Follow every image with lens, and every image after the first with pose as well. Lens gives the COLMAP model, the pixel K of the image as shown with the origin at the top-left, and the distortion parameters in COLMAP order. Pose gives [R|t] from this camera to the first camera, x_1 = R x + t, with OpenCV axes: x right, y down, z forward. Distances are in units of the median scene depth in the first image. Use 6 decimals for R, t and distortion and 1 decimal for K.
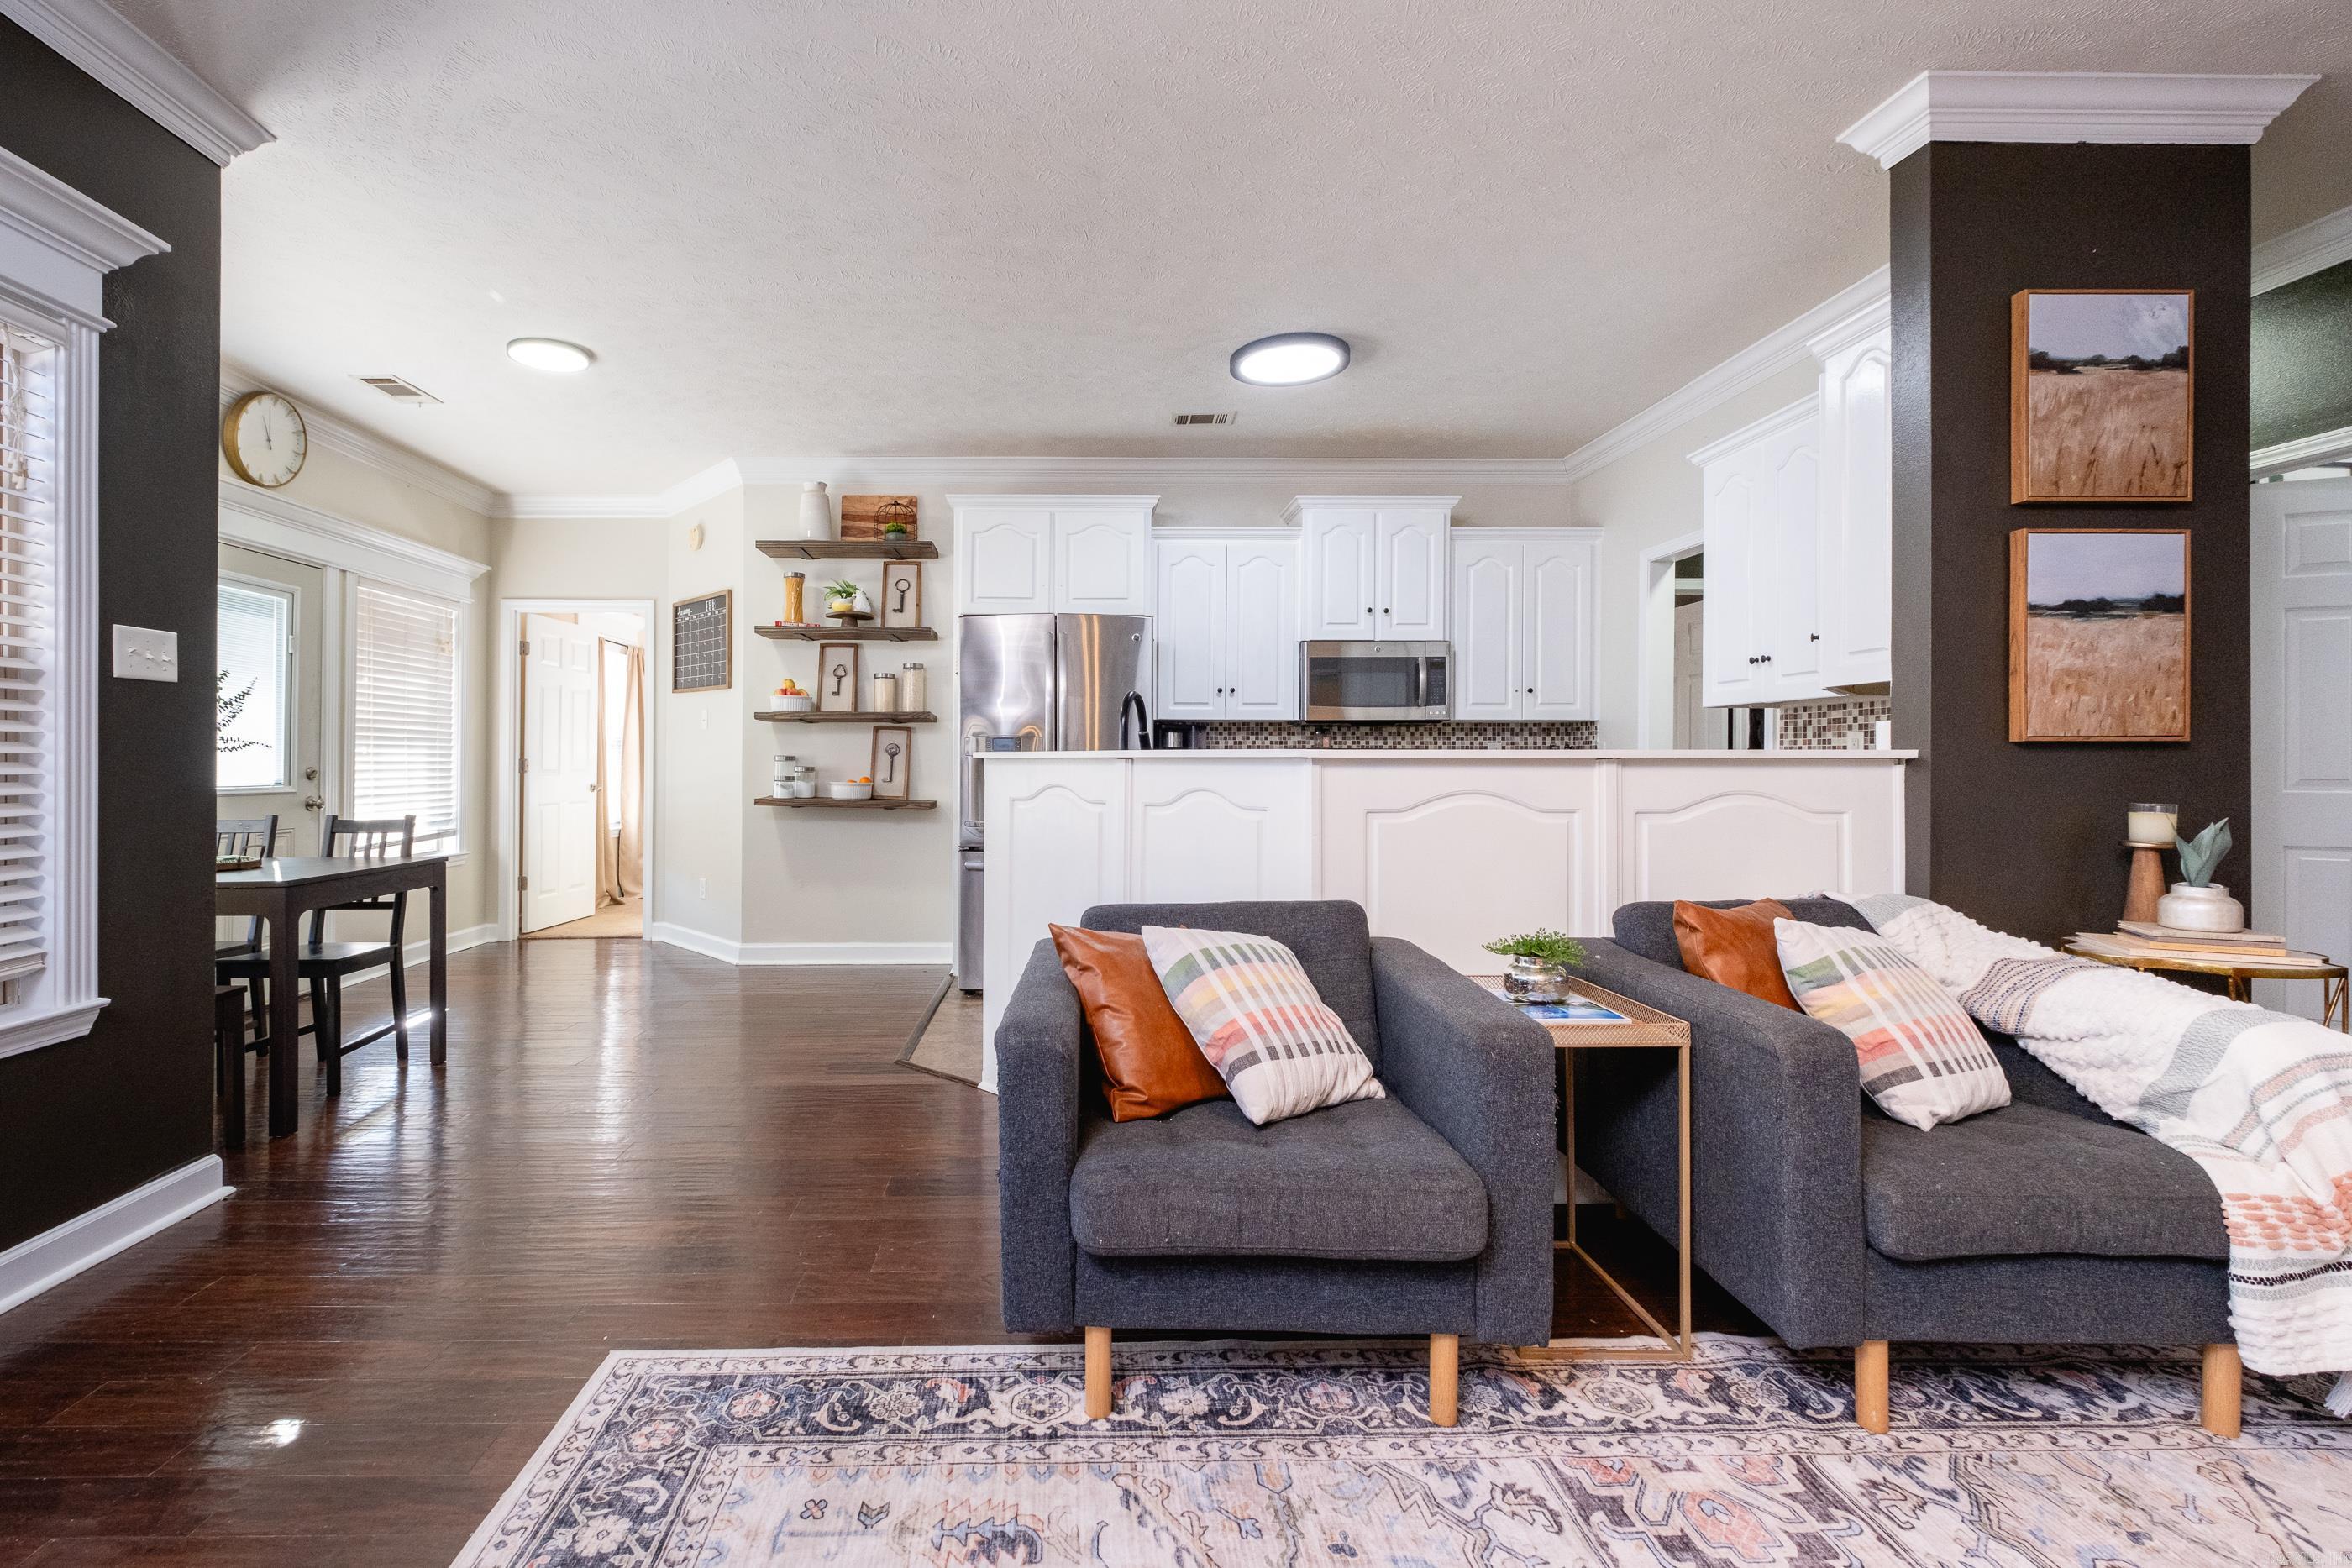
lens RADIAL K [[1046.8, 0, 1072.7], [0, 1046.8, 754.5], [0, 0, 1]] dist [0.001384, -0.000714]
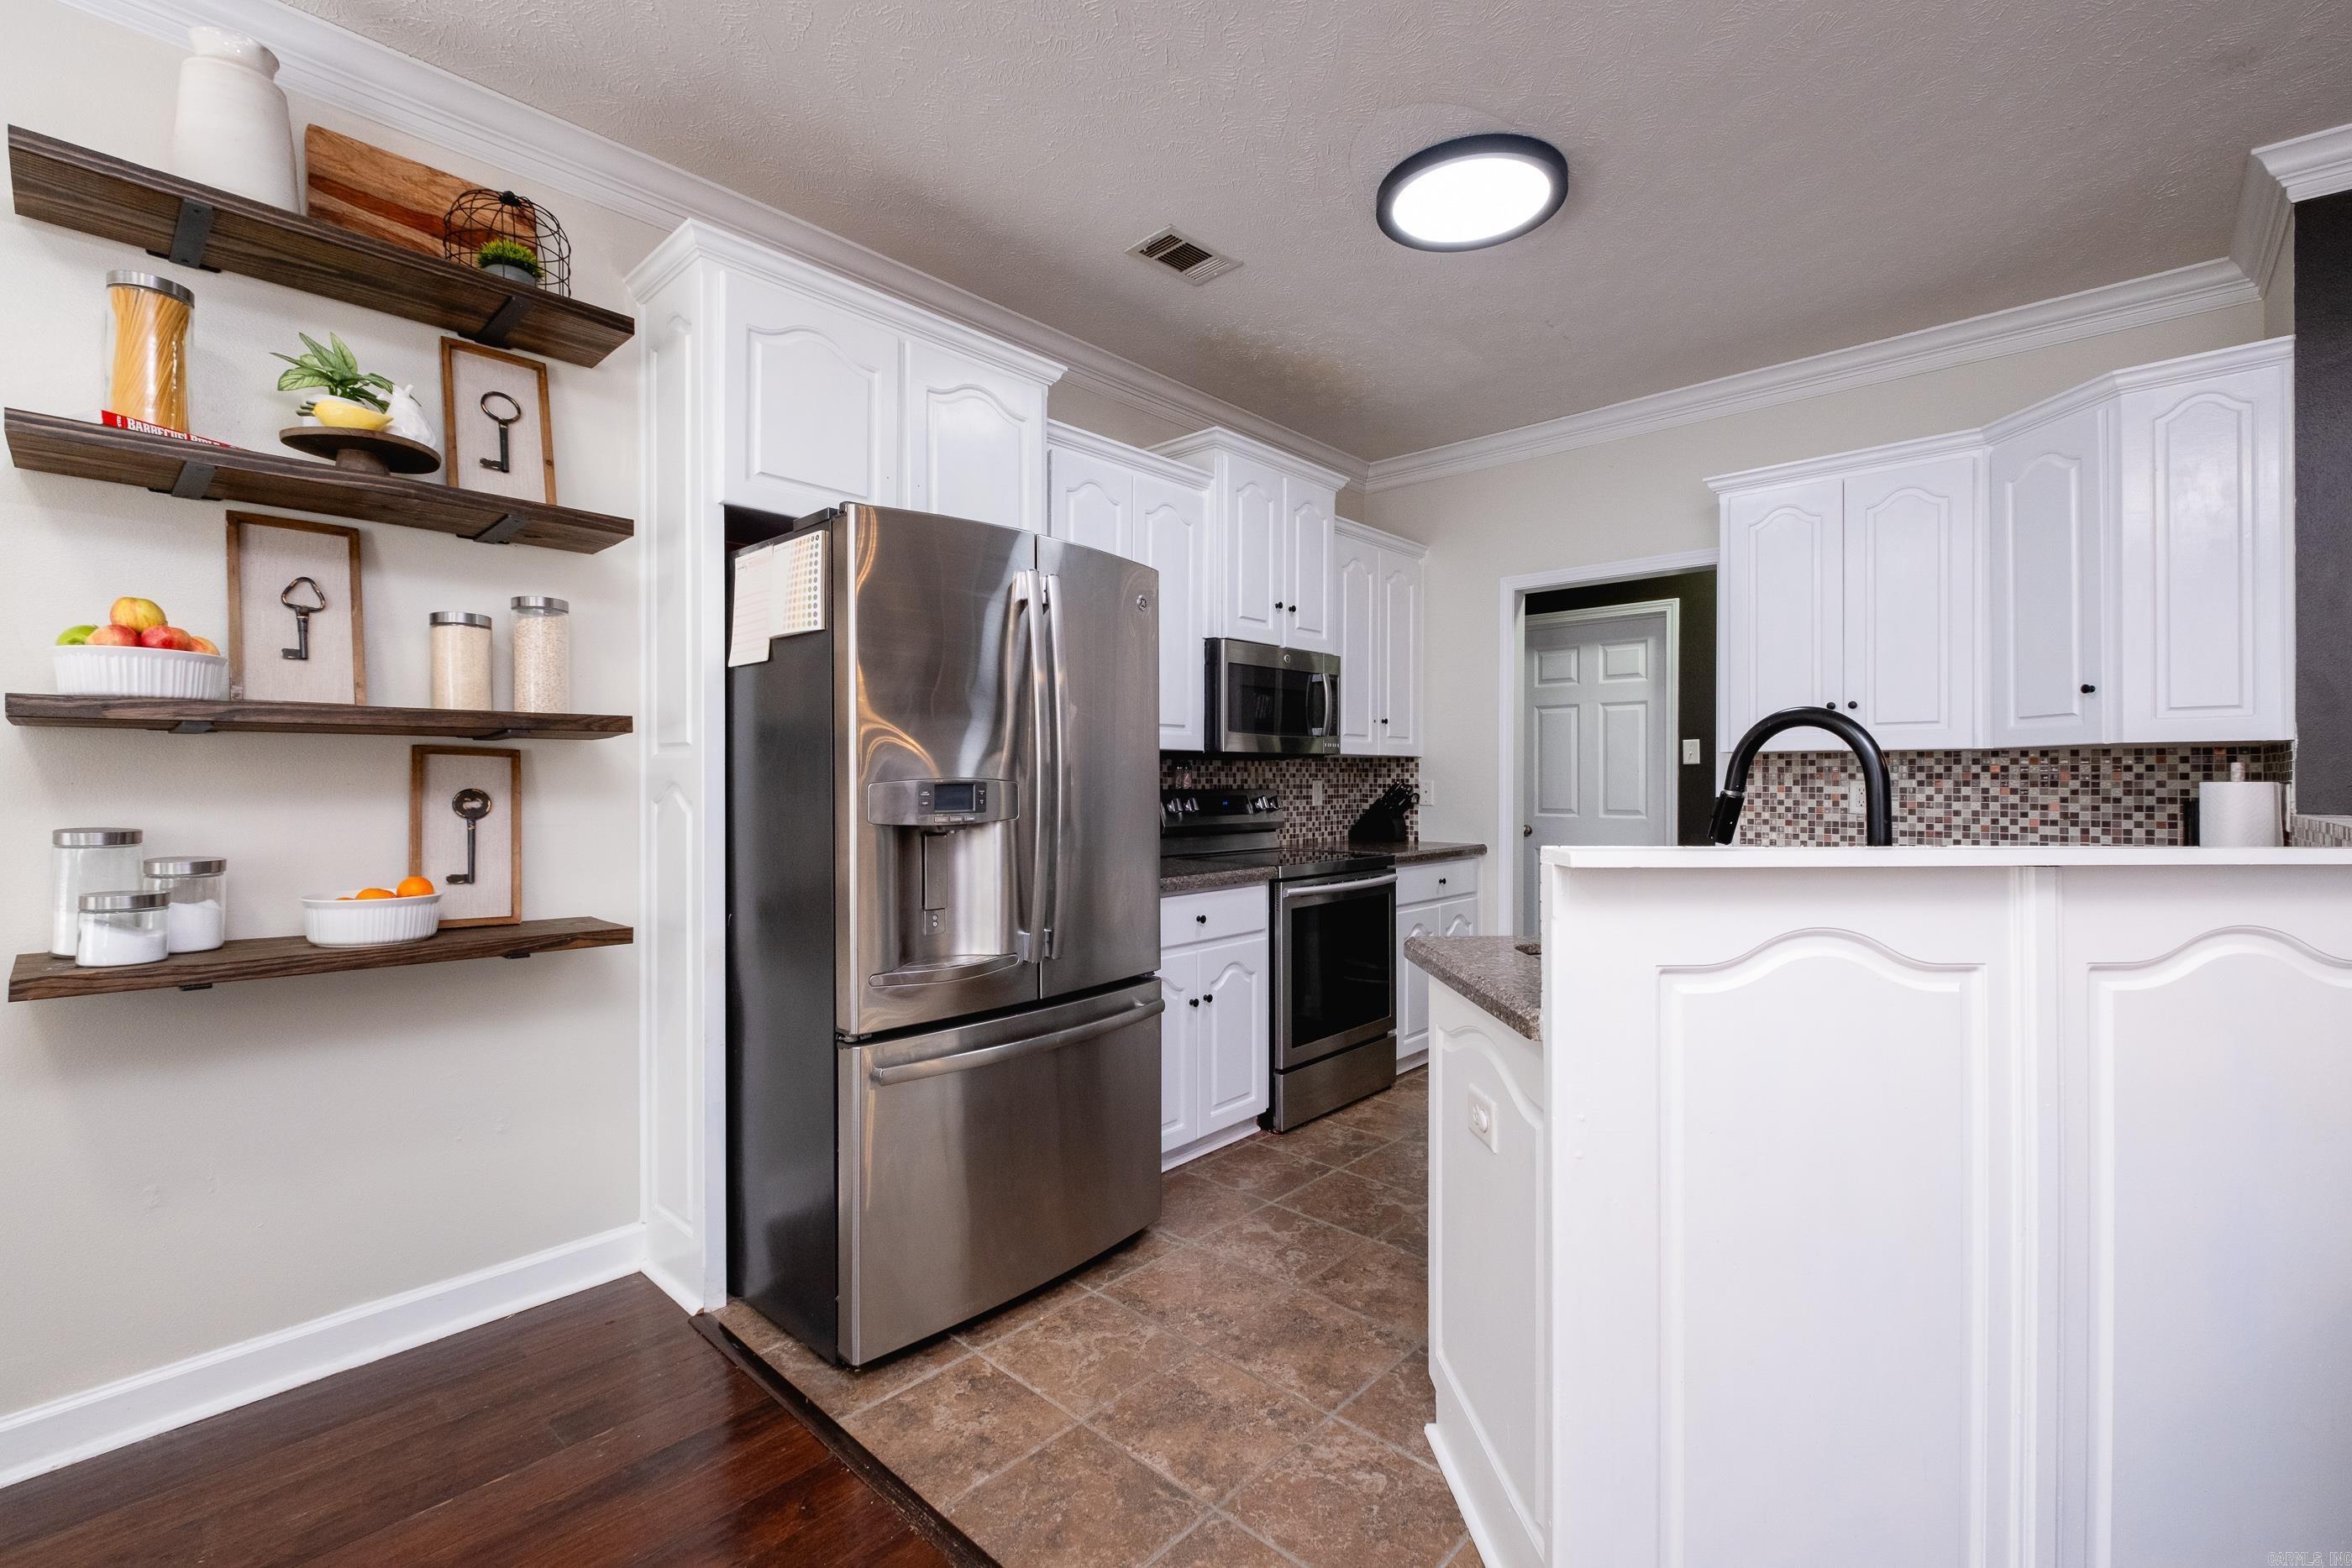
lens RADIAL K [[1007.0, 0, 1190.9], [0, 1007.0, 776.3], [0, 0, 1]] dist [0.011765, -0.004377]
pose [[0.677114, -0.001065, 0.735878, -0.302606], [-0.004099, 0.999978, 0.005219, -0.020598], [-0.735867, -0.006550, 0.677094, 0.581356]]
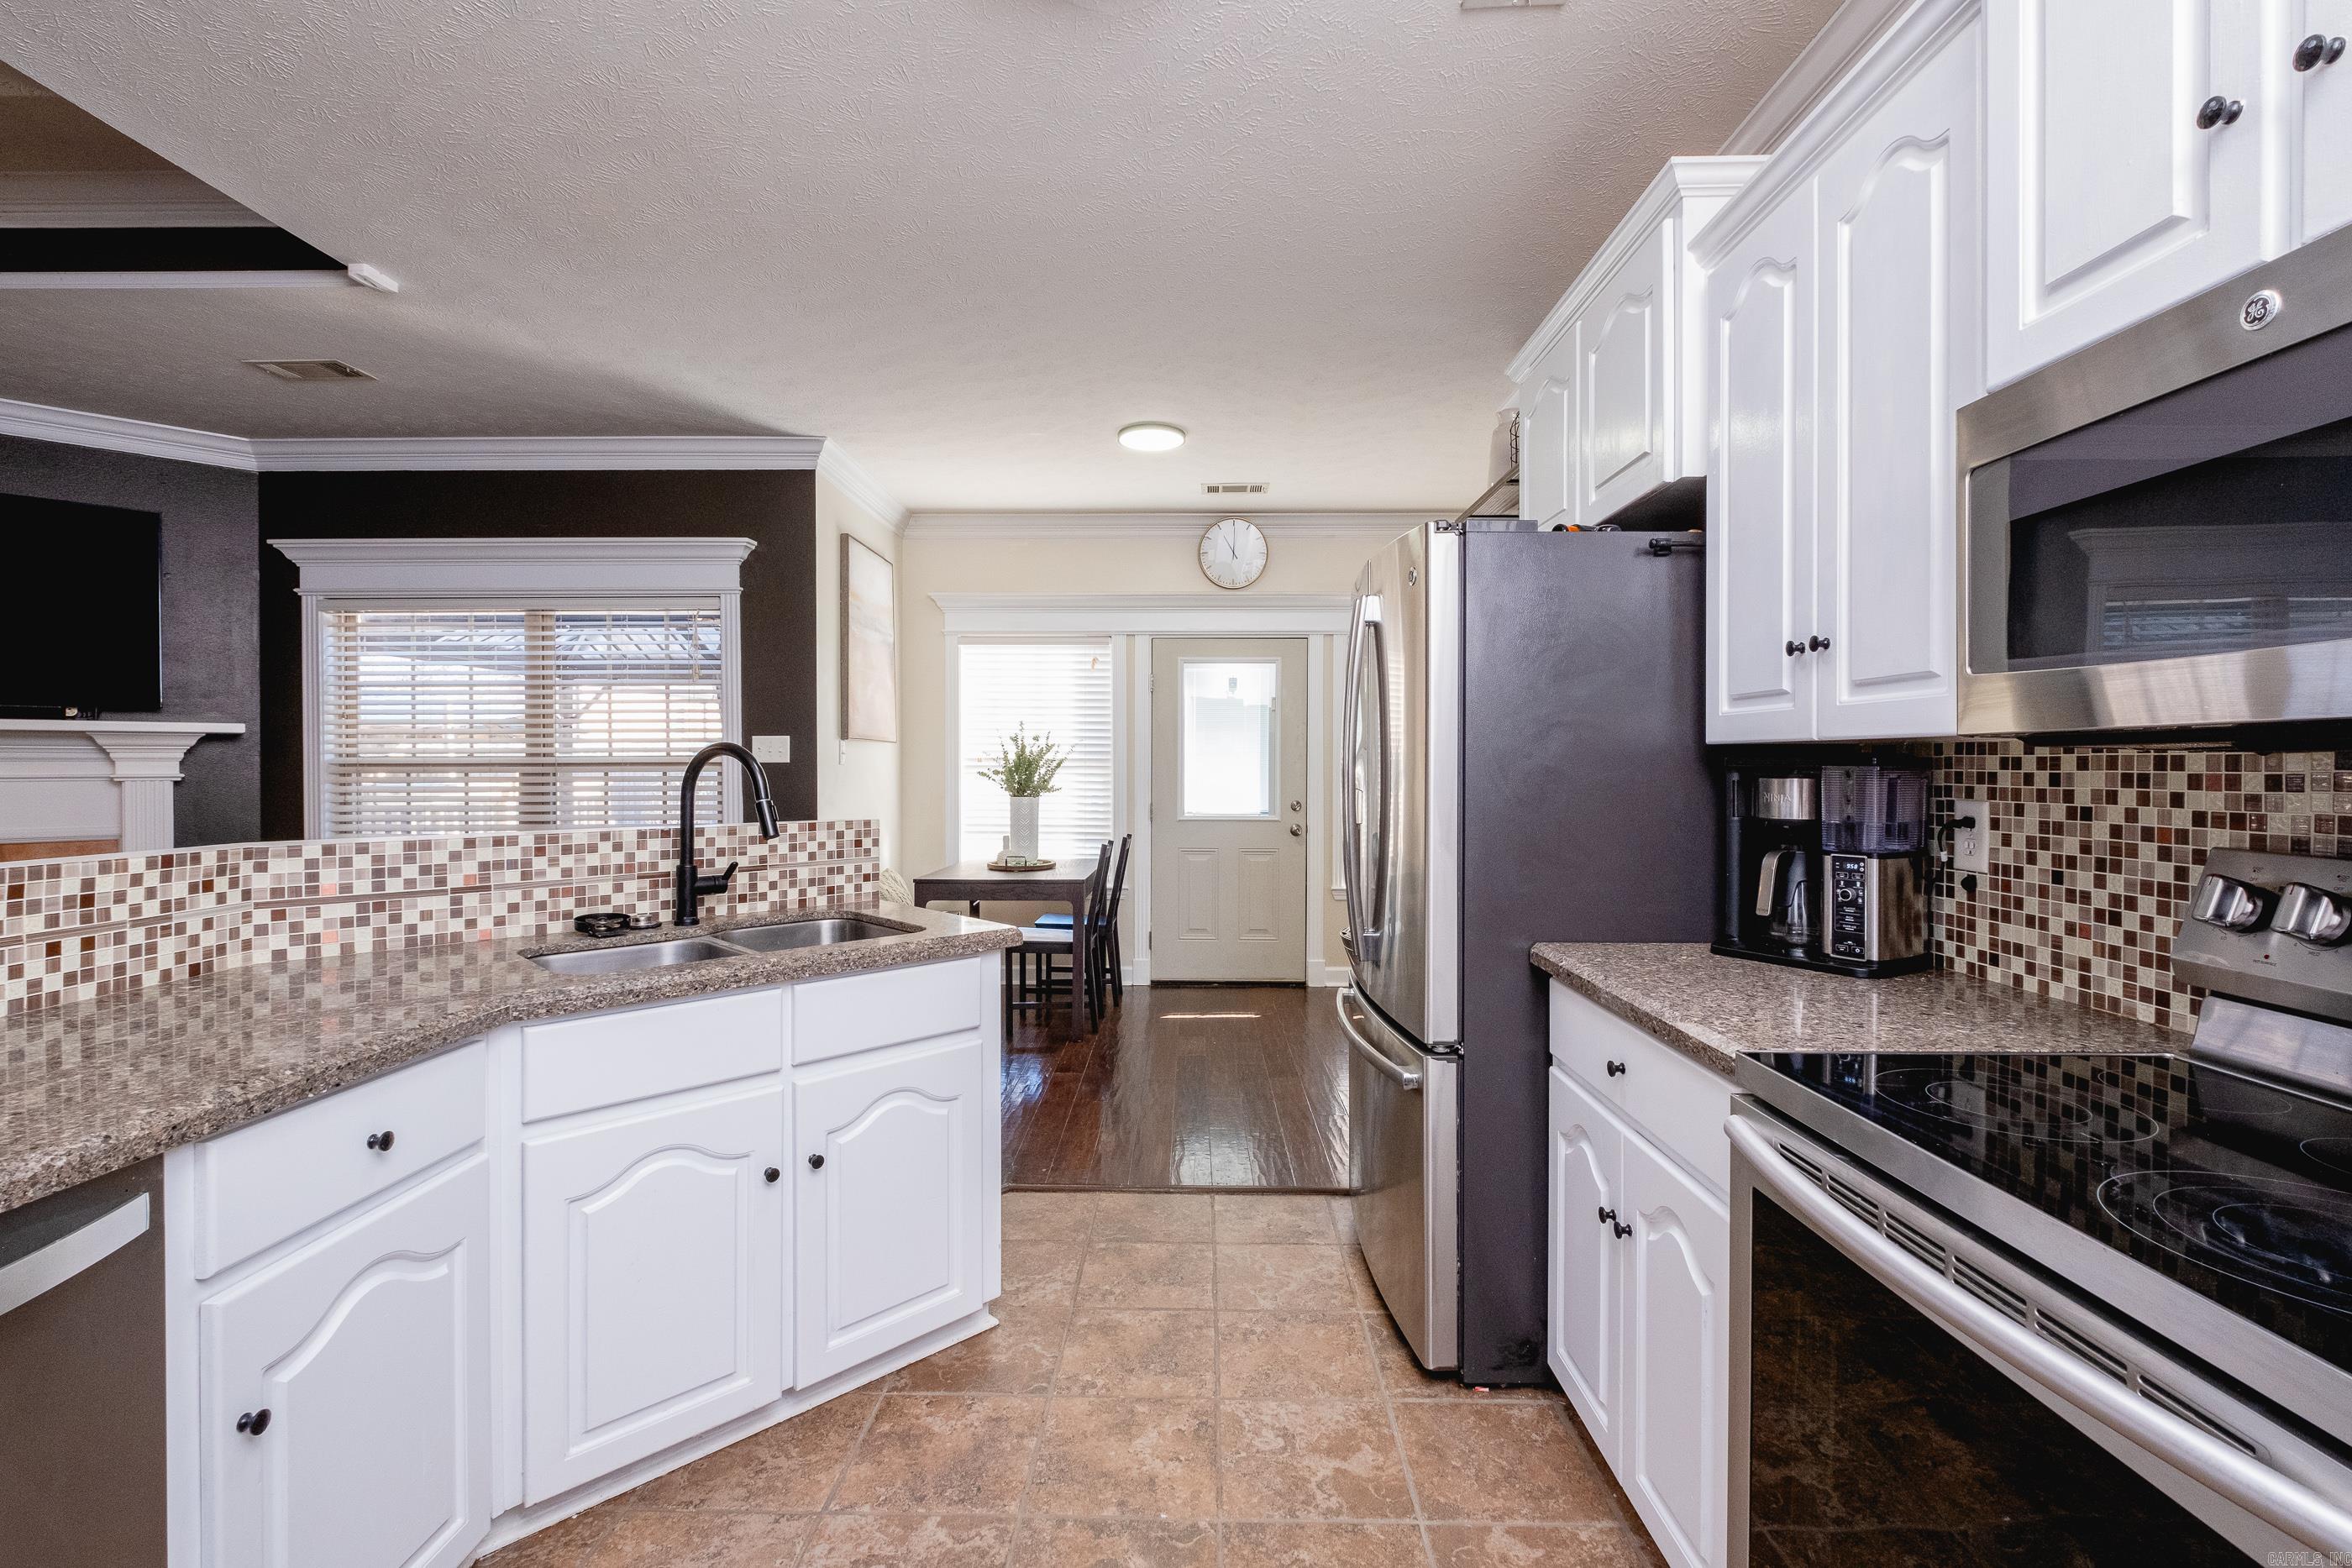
lens RADIAL K [[1037.3, 0, 1178.7], [0, 1037.3, 773.1], [0, 0, 1]] dist [0.013063, -0.006069]
pose [[-0.020263, 0.006270, -0.999775, 0.486649], [0.006806, 0.999958, 0.006133, -0.027980], [0.999772, -0.006680, -0.020305, 0.858391]]
